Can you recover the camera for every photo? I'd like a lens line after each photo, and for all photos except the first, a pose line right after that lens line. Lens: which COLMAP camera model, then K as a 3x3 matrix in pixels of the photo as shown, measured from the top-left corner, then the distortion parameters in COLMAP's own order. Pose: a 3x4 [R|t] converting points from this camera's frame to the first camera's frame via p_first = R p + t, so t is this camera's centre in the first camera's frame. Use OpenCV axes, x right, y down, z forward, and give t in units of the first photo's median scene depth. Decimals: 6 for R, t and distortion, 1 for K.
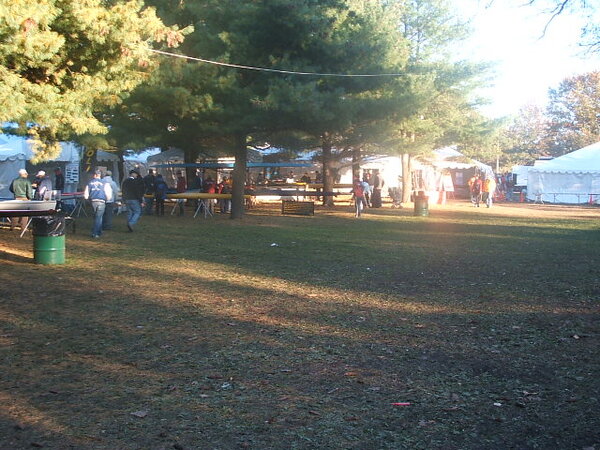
lens RADIAL K [[904.0, 0, 300.0], [0, 904.0, 225.0], [0, 0, 1]] dist [-0.107975, -0.078201]
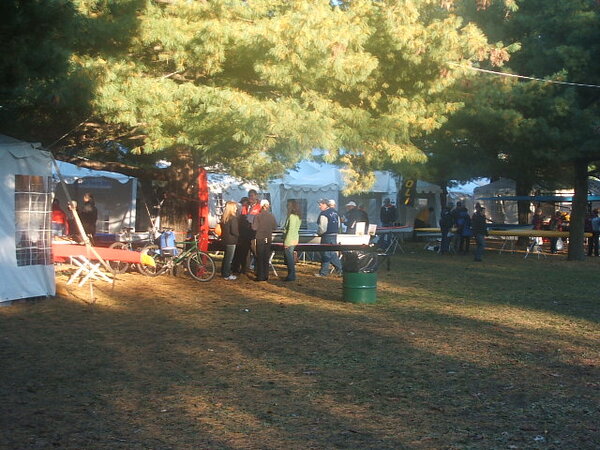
lens RADIAL K [[904.0, 0, 300.0], [0, 904.0, 225.0], [0, 0, 1]] dist [-0.107975, -0.078201]
pose [[0.948400, 0.014788, -0.316731, -0.044348], [-0.024335, 0.999360, -0.026207, -0.010799], [0.316141, 0.032563, 0.948153, 0.095849]]
